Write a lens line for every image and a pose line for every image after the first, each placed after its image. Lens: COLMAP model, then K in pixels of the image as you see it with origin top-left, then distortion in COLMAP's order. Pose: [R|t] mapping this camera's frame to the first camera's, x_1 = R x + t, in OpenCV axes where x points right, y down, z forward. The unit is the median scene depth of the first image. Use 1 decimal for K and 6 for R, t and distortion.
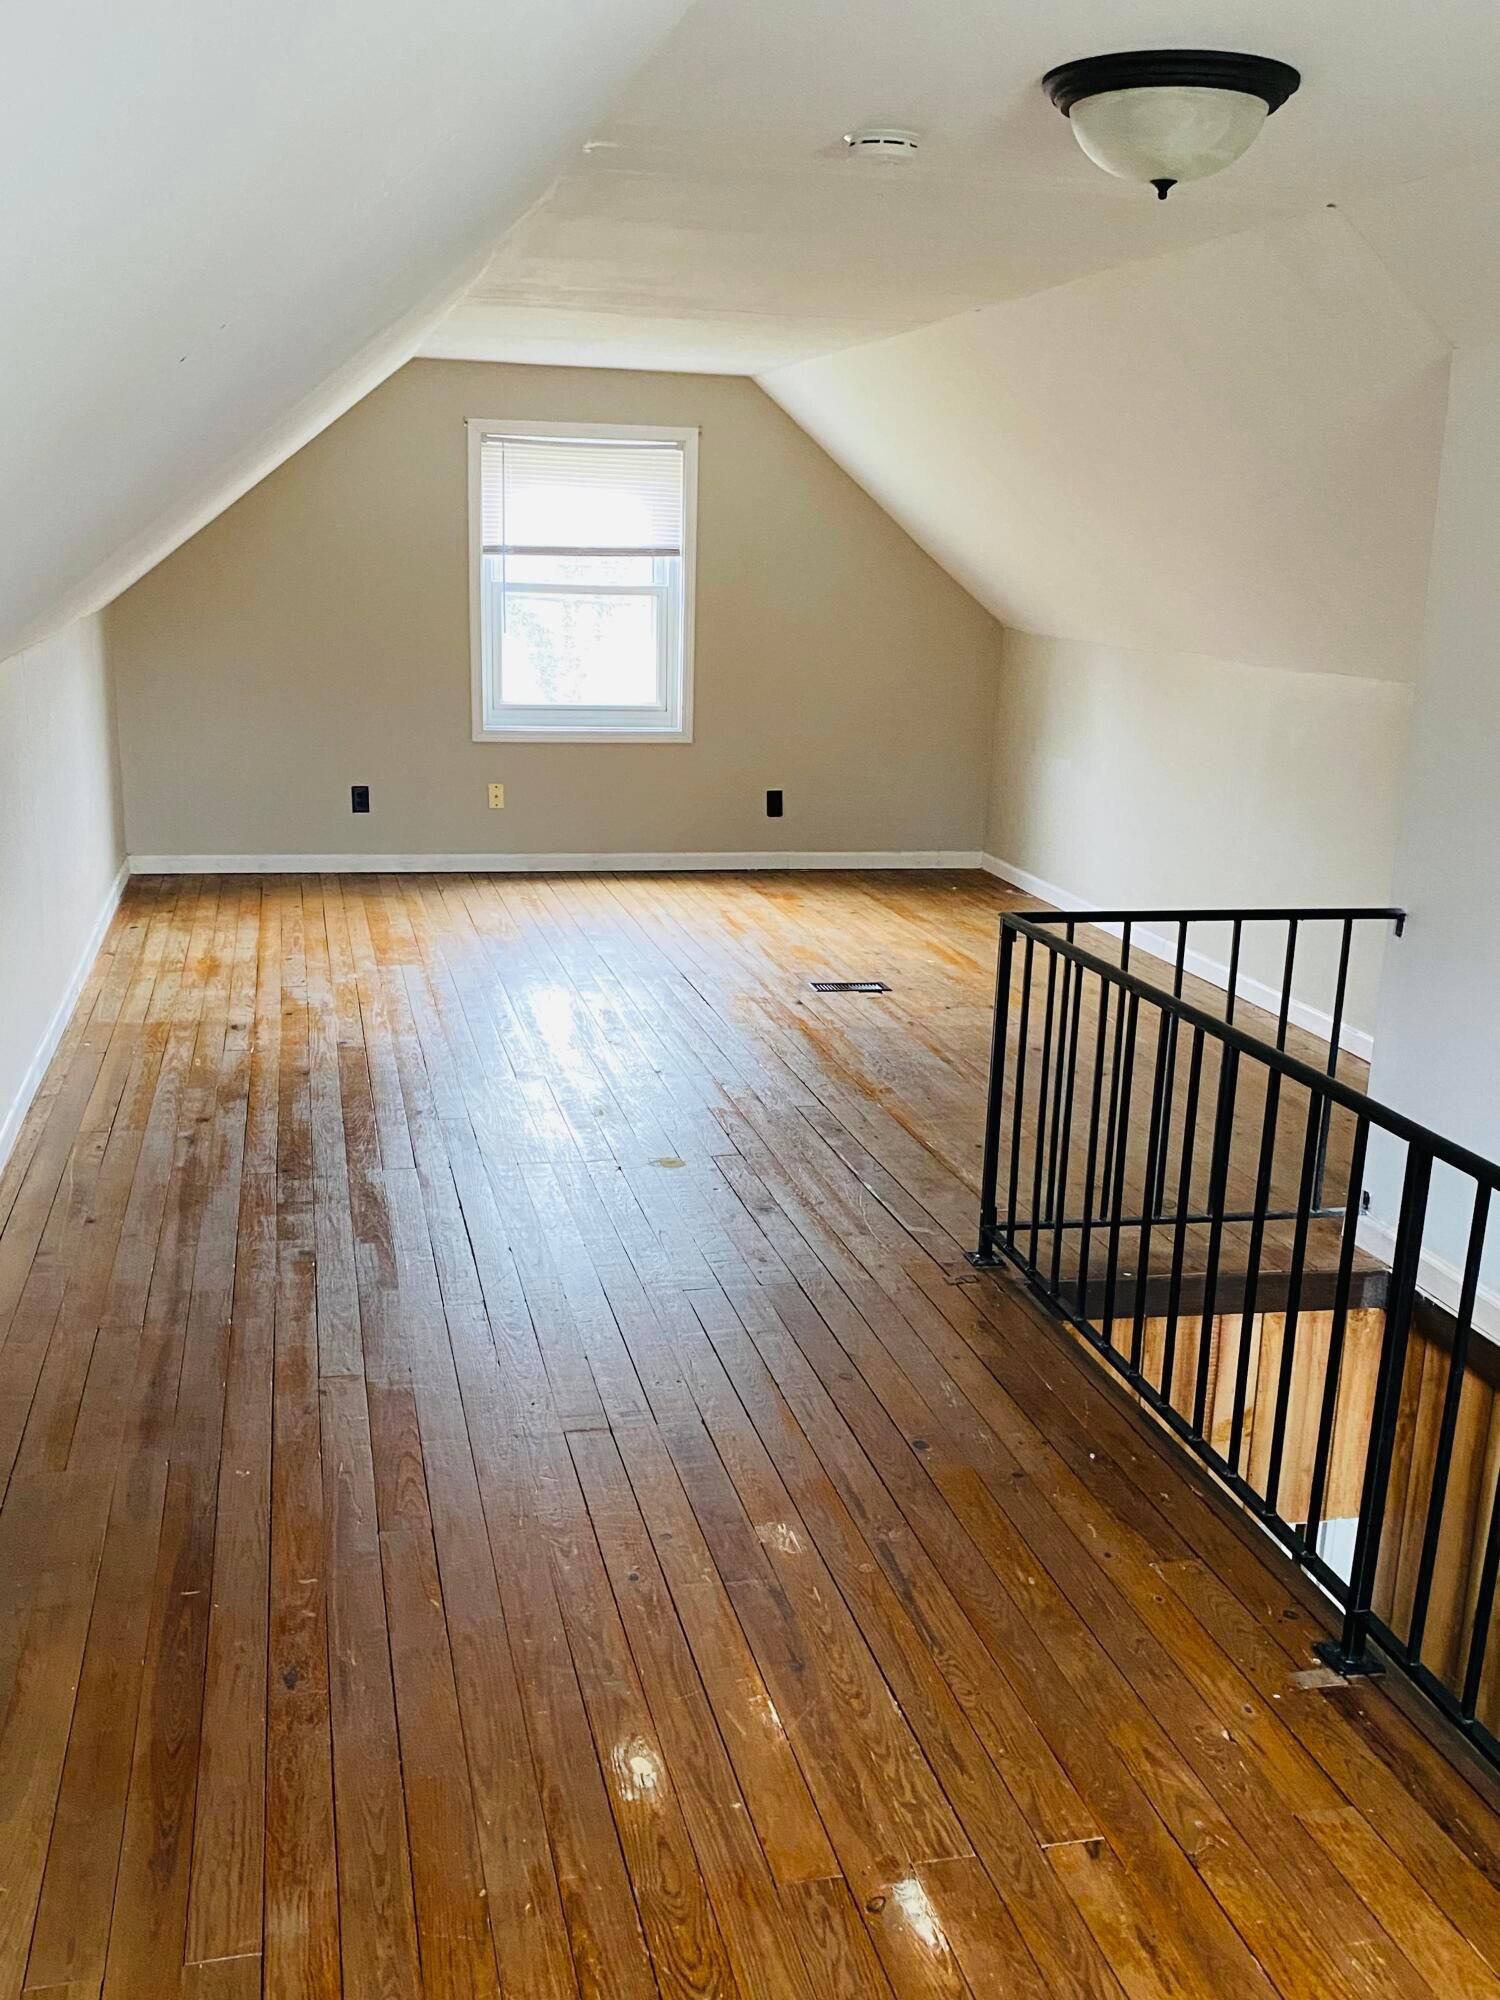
lens RADIAL K [[1986.2, 0, 750.0], [0, 1986.2, 1000.0], [0, 0, 1]] dist [0.092748, -0.022625]
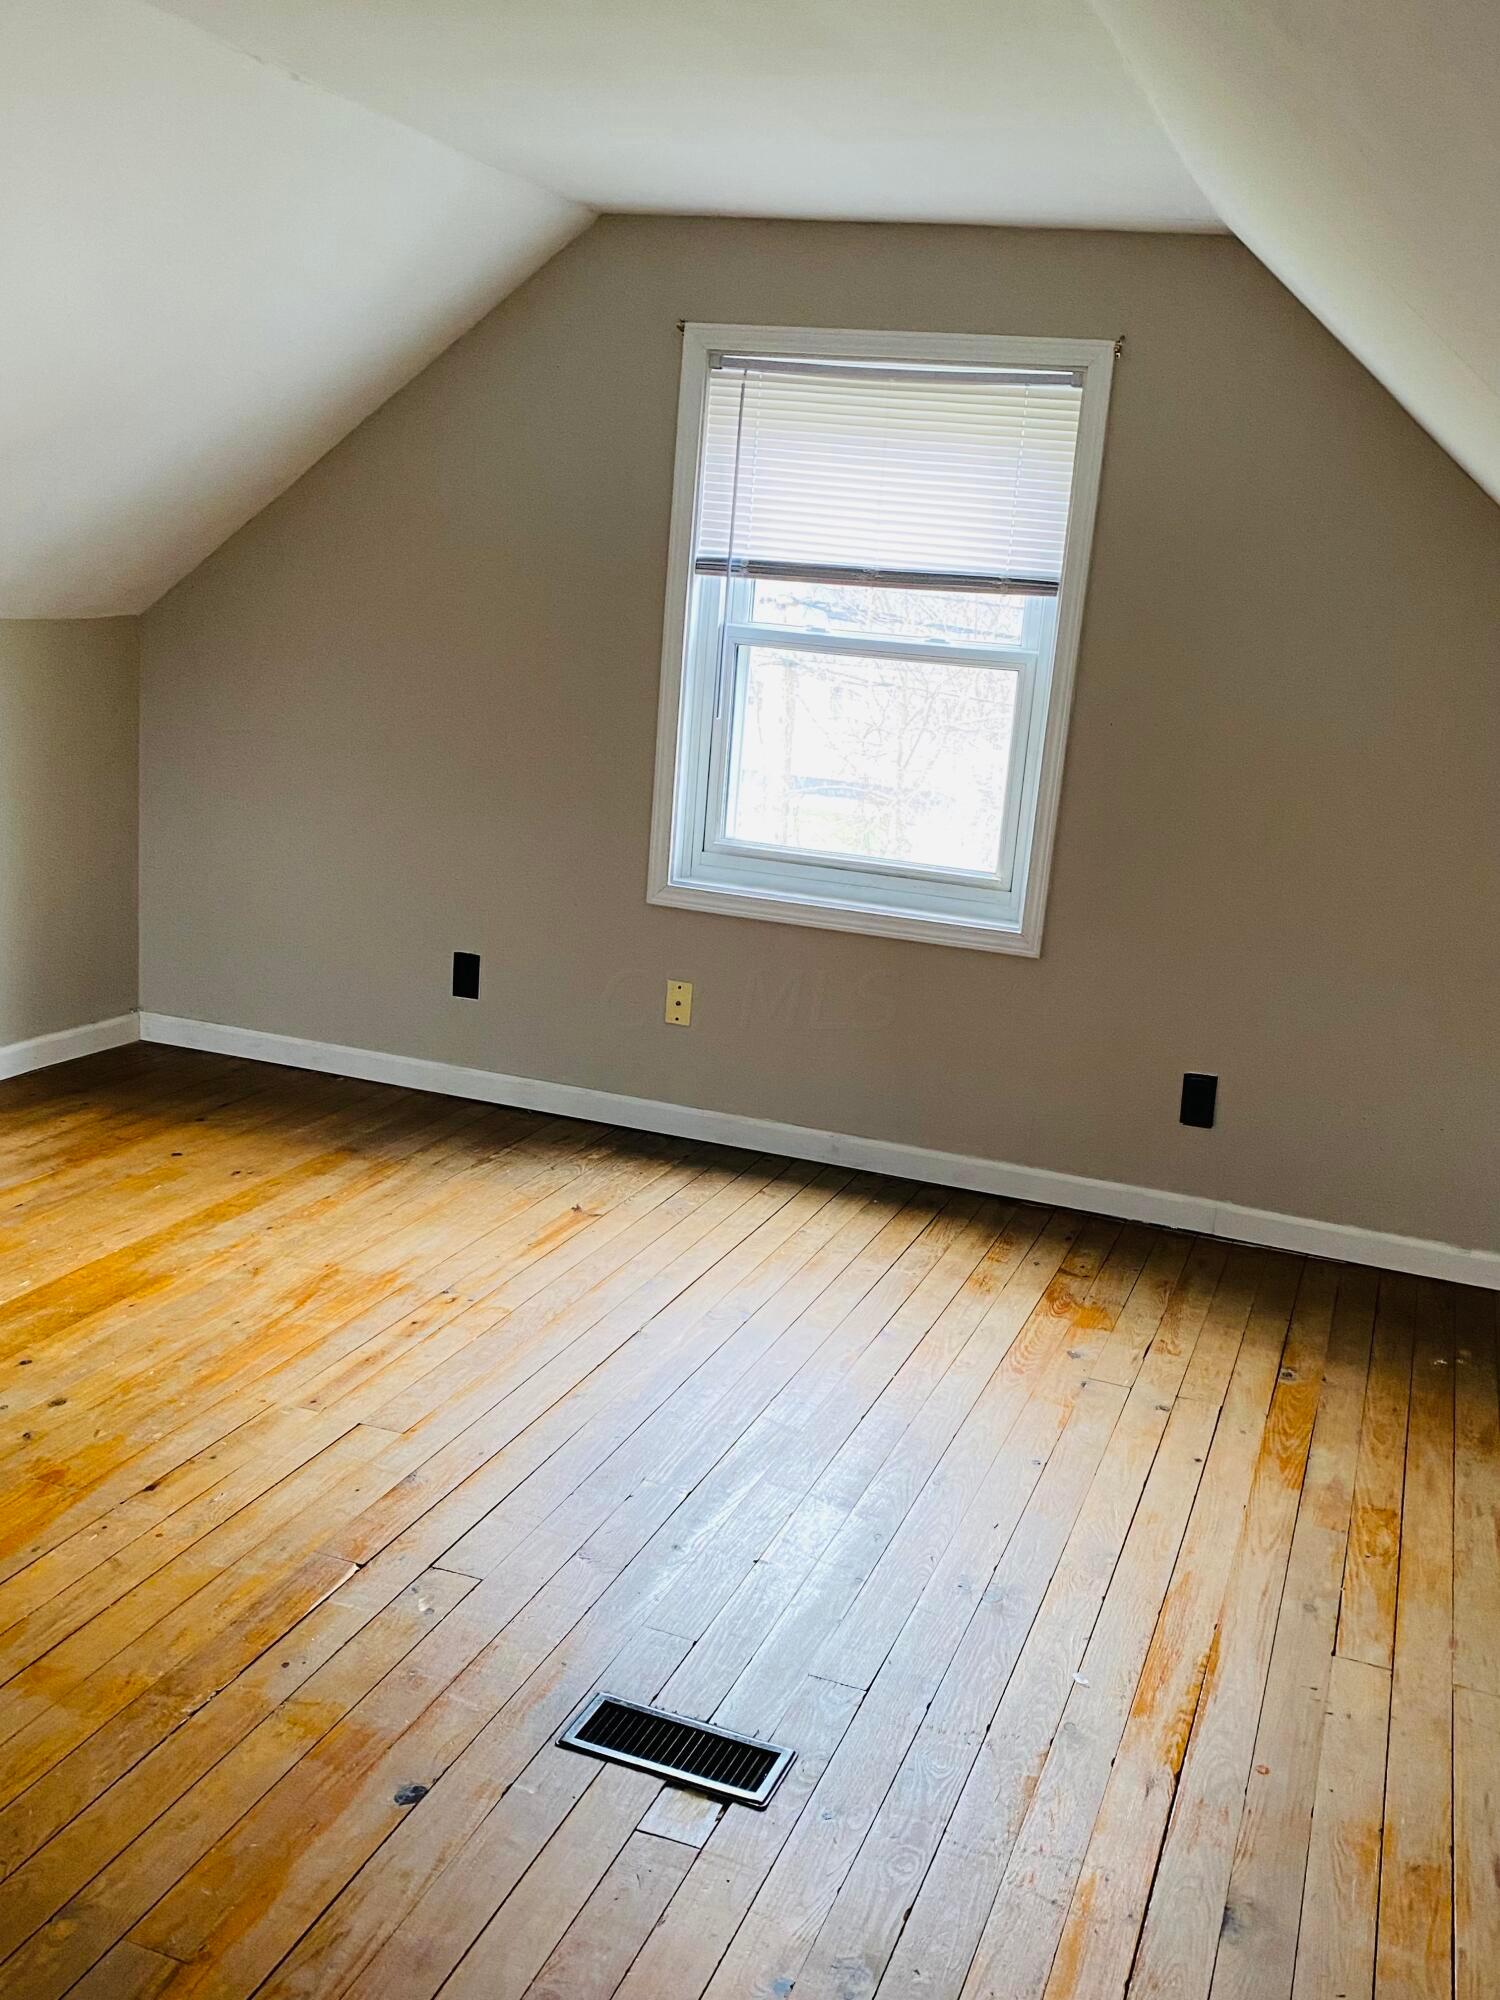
lens RADIAL K [[1986.2, 0, 750.0], [0, 1986.2, 1000.0], [0, 0, 1]] dist [0.092748, -0.022625]
pose [[0.843399, 0.159103, -0.513191, 0.176432], [-0.174510, 0.984483, 0.018419, -0.117614], [0.508159, 0.074022, 0.858077, 0.534219]]
